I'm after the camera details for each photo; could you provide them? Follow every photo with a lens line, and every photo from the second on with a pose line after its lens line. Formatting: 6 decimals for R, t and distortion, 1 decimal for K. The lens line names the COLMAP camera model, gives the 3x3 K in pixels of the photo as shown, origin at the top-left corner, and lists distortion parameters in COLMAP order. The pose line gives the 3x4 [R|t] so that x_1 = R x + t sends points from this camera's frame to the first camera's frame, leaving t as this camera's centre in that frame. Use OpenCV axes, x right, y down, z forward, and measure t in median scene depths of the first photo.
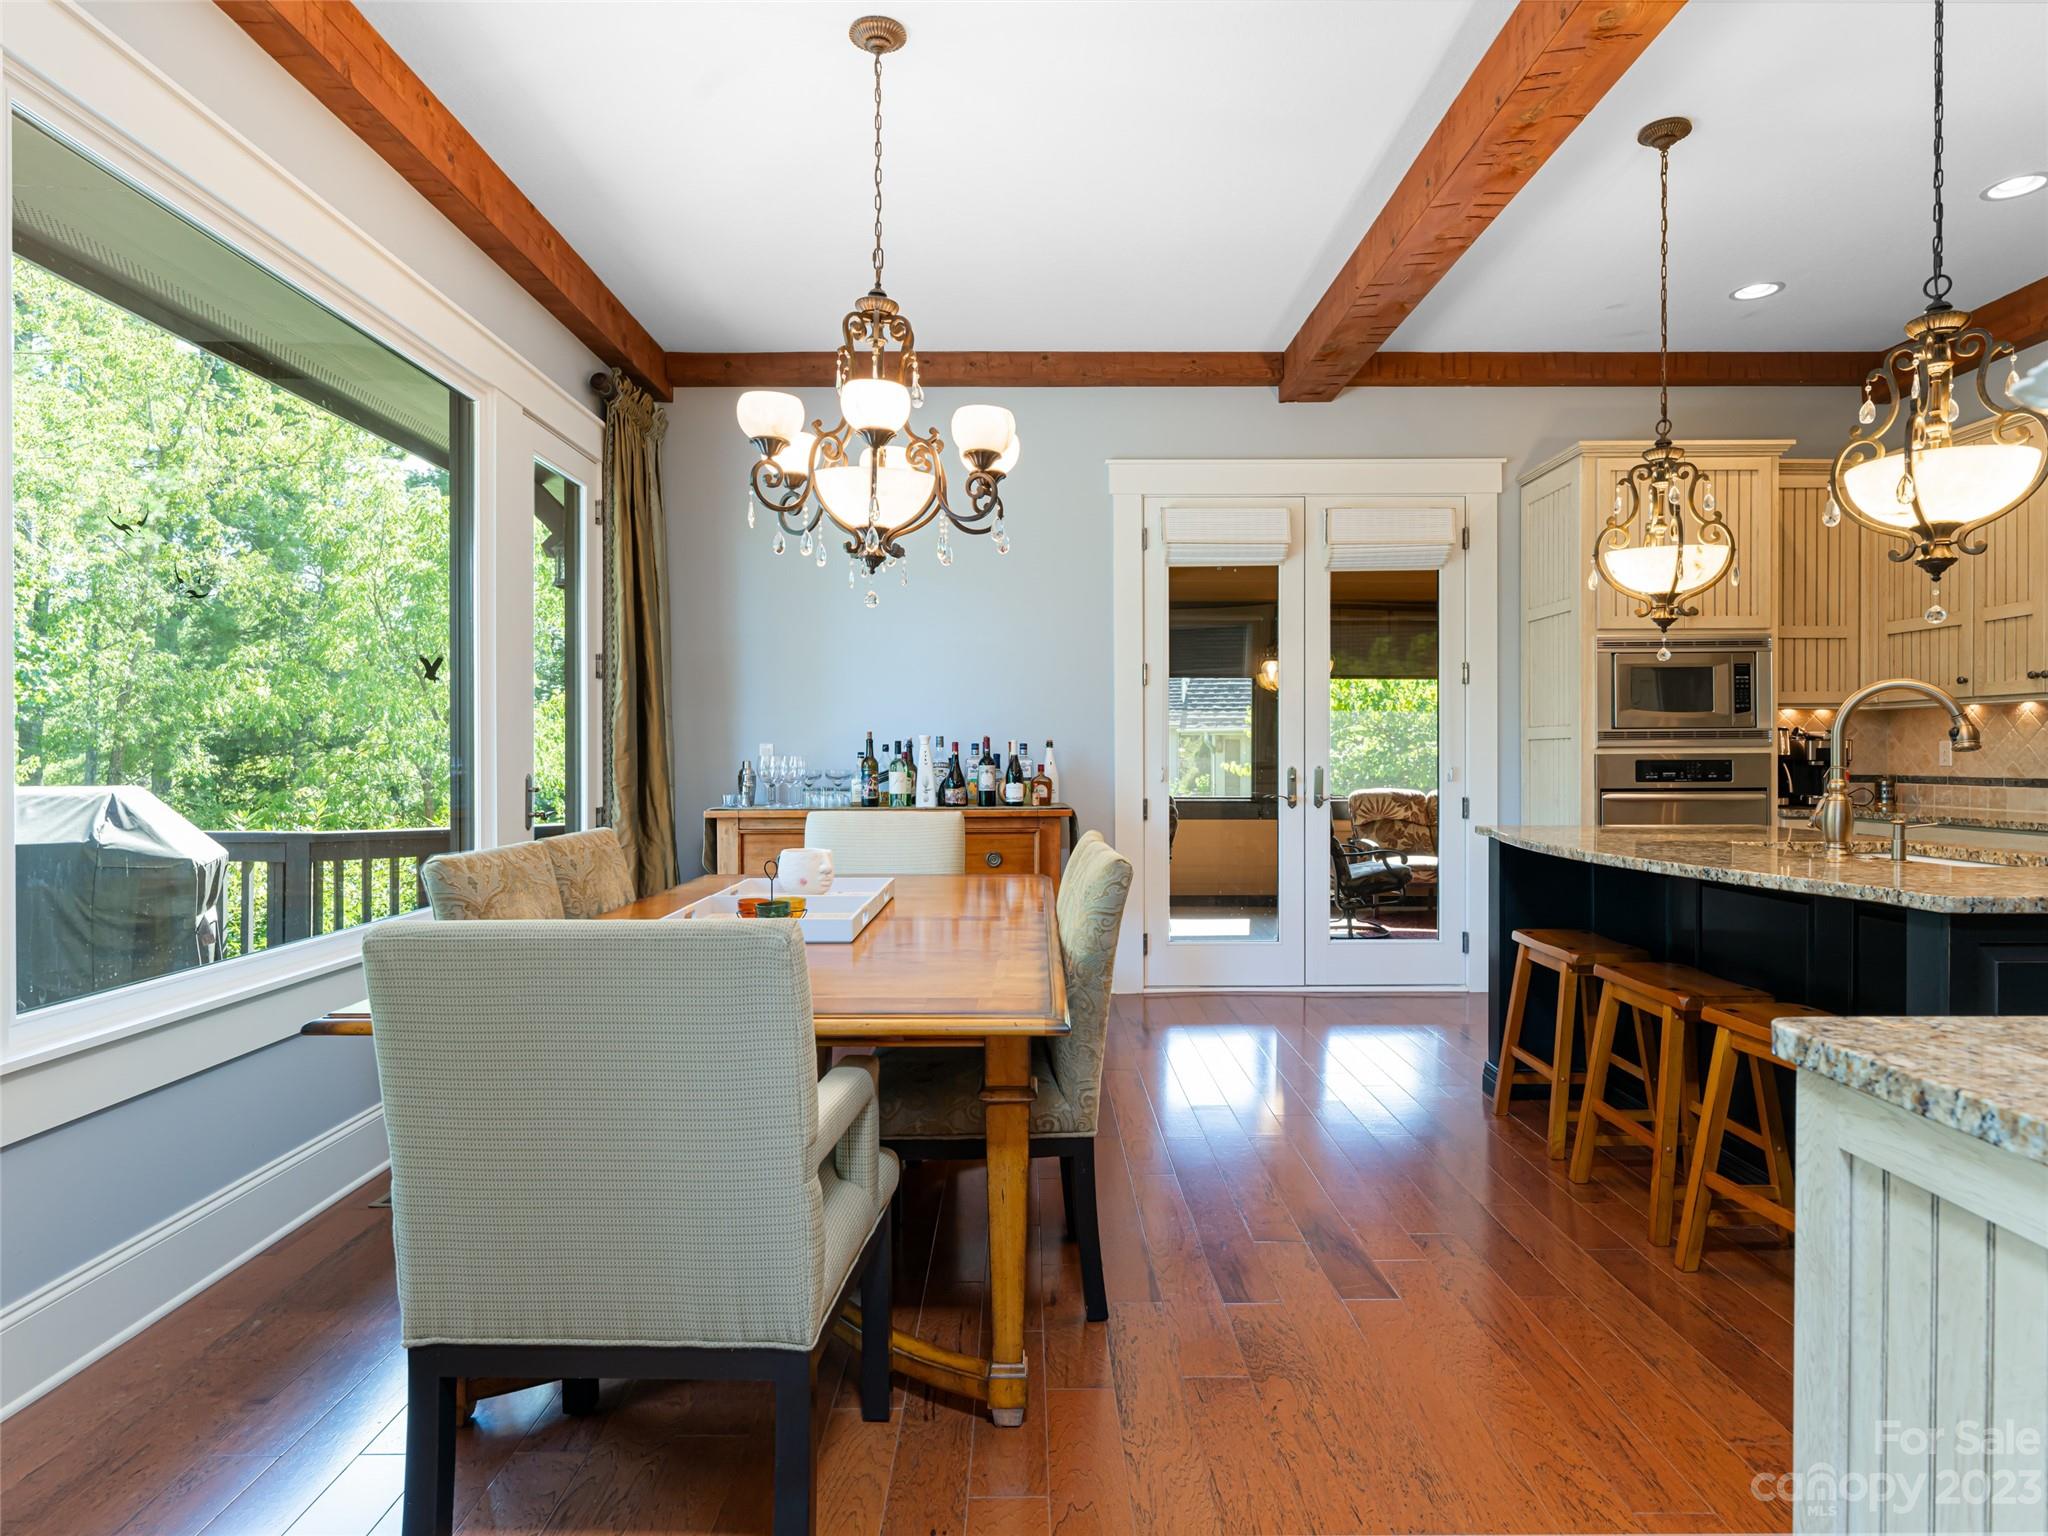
lens RADIAL K [[1189.4, 0, 1034.4], [0, 1189.4, 759.7], [0, 0, 1]] dist [-0.000795, -0.000405]
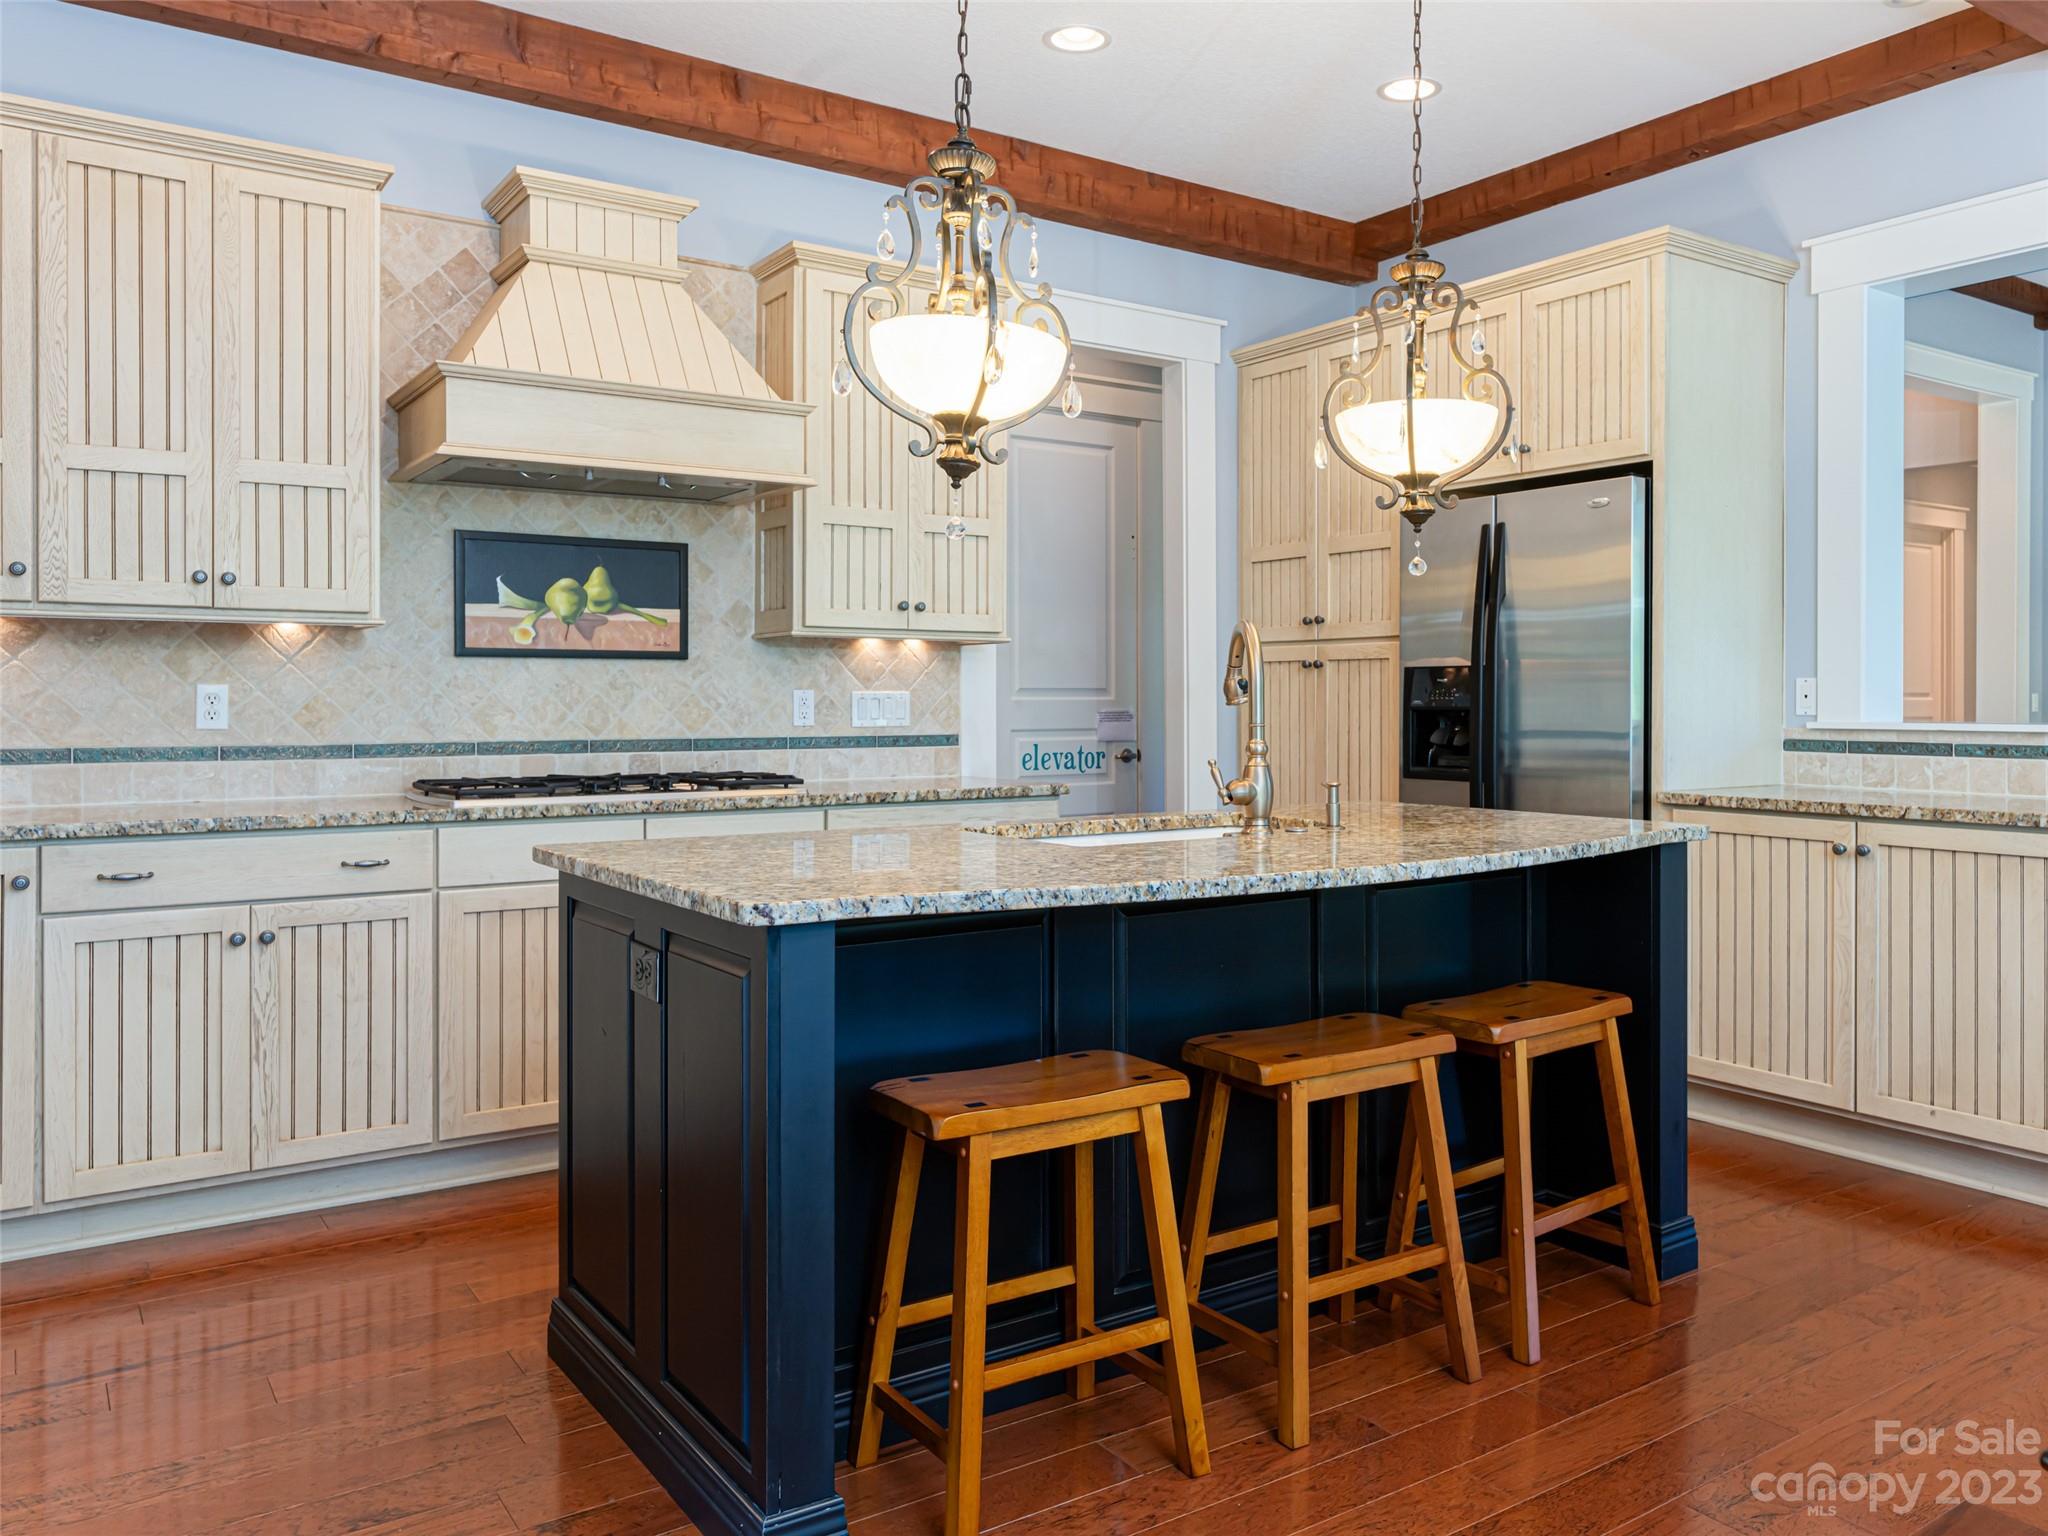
lens RADIAL K [[1560.0, 0, 1079.3], [0, 1560.0, 719.8], [0, 0, 1]] dist [-0.005863, 0.000250]
pose [[-0.571181, -0.009468, 0.820770, -0.065984], [0.003227, 0.999900, 0.013780, -0.006344], [-0.820818, 0.010520, -0.571093, 0.959951]]
